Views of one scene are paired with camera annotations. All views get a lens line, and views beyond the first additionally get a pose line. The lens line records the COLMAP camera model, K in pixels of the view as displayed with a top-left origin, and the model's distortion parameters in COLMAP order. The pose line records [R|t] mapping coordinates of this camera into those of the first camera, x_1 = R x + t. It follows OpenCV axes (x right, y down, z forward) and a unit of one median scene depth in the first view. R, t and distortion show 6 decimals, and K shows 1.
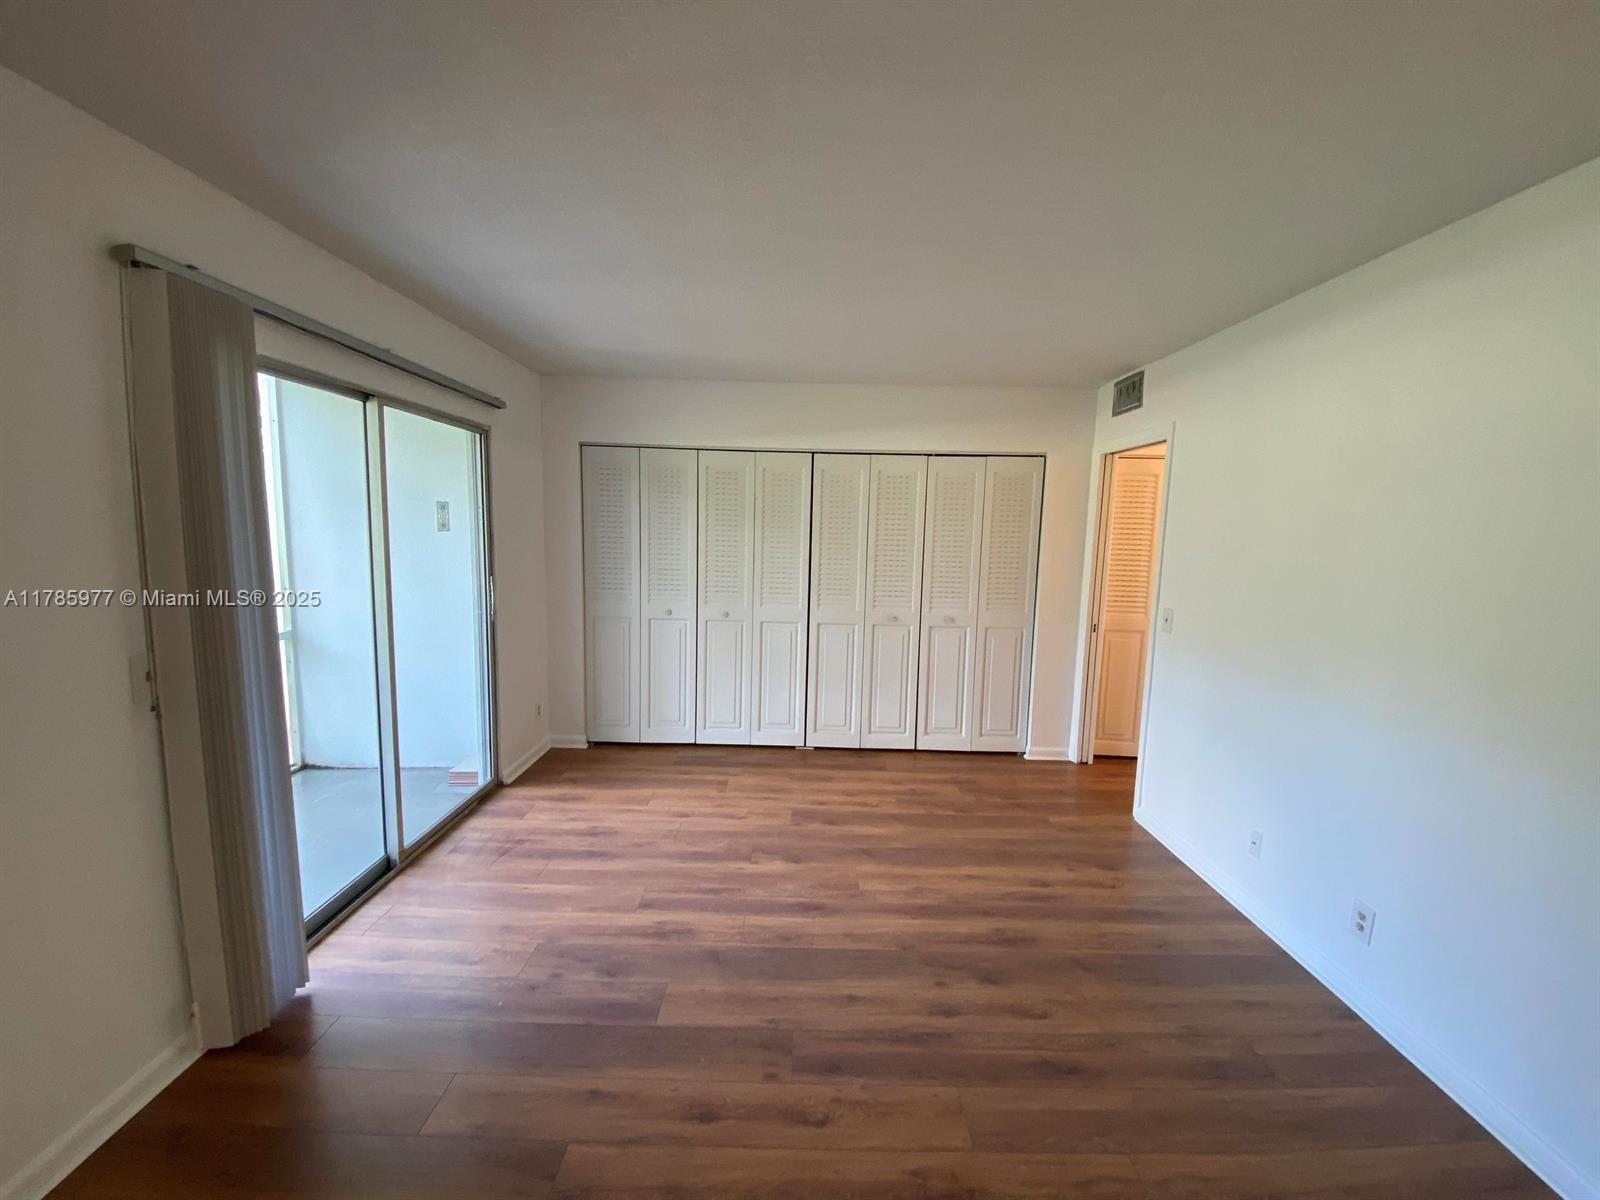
lens RADIAL K [[653.6, 0, 792.1], [0, 653.6, 596.0], [0, 0, 1]] dist [0.005798, -0.007306]
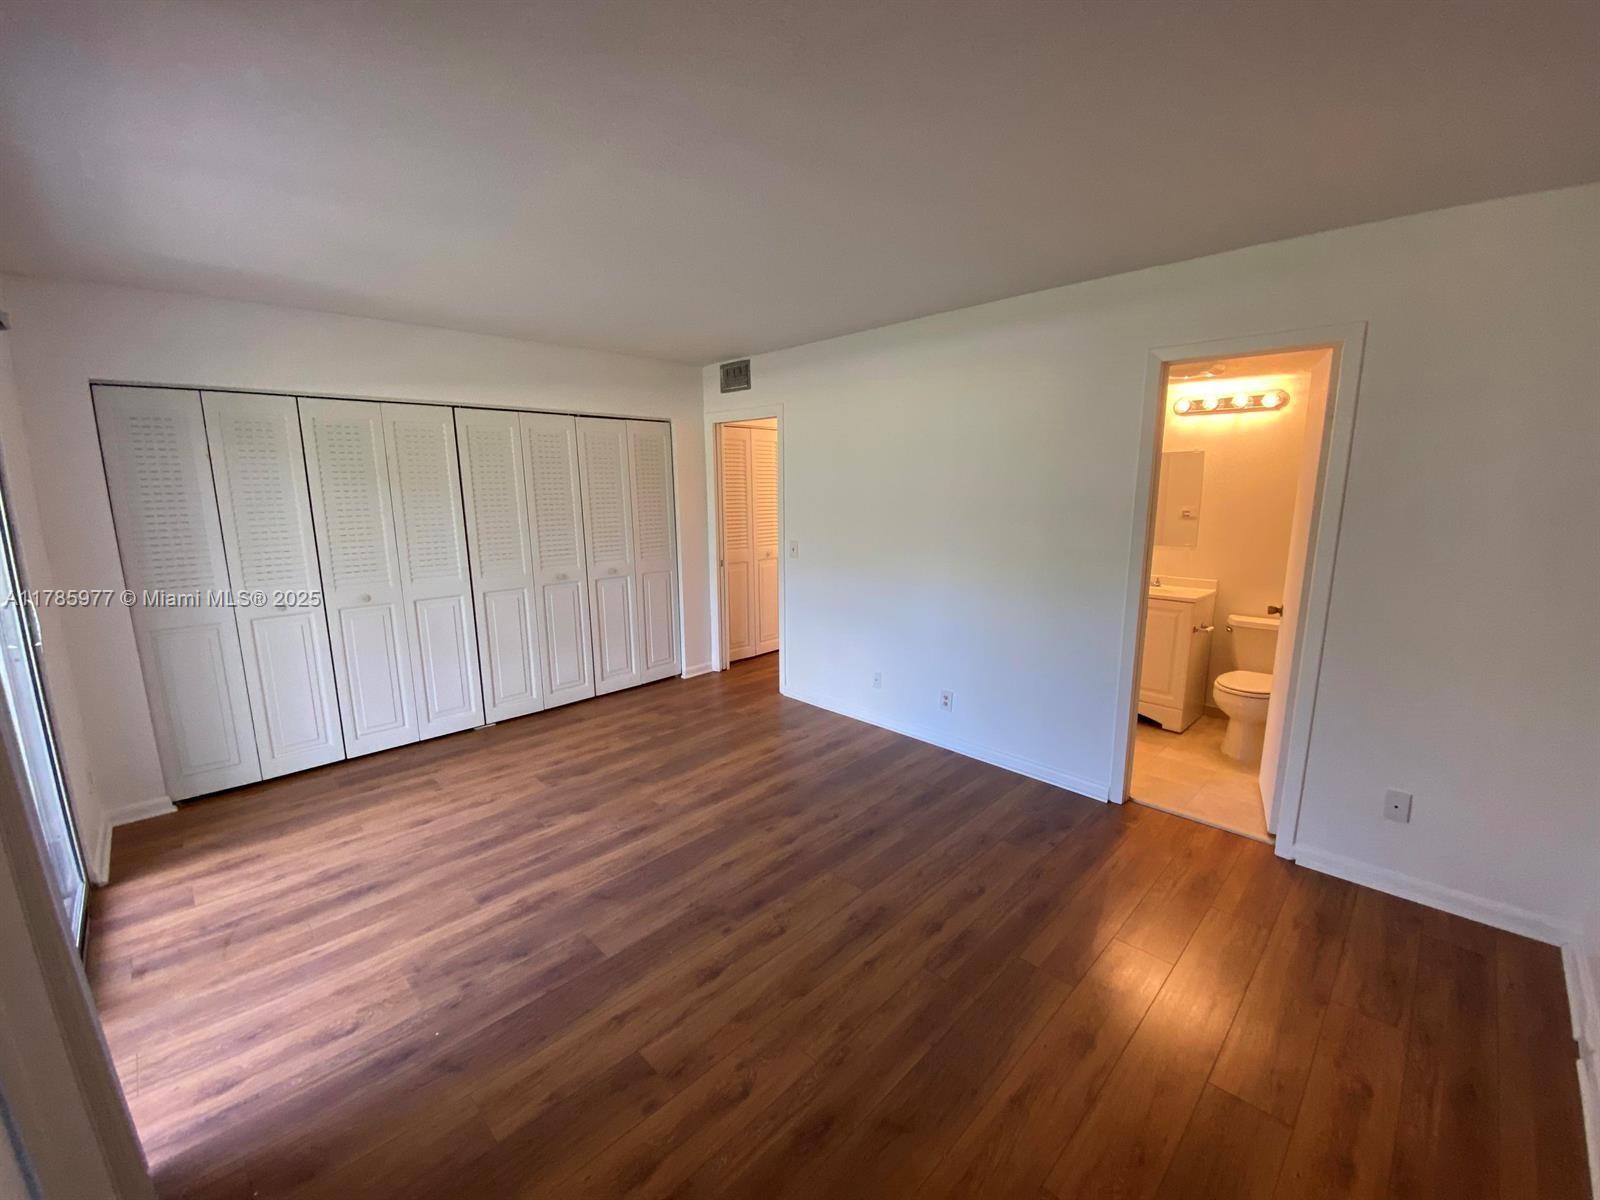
lens RADIAL K [[653.6, 0, 806.1], [0, 653.6, 596.4], [0, 0, 1]] dist [0.005798, -0.007306]
pose [[0.698572, -0.149549, 0.699737, -0.433077], [0.103237, 0.988749, 0.108252, -0.009816], [-0.708053, -0.003383, 0.706151, 0.007833]]
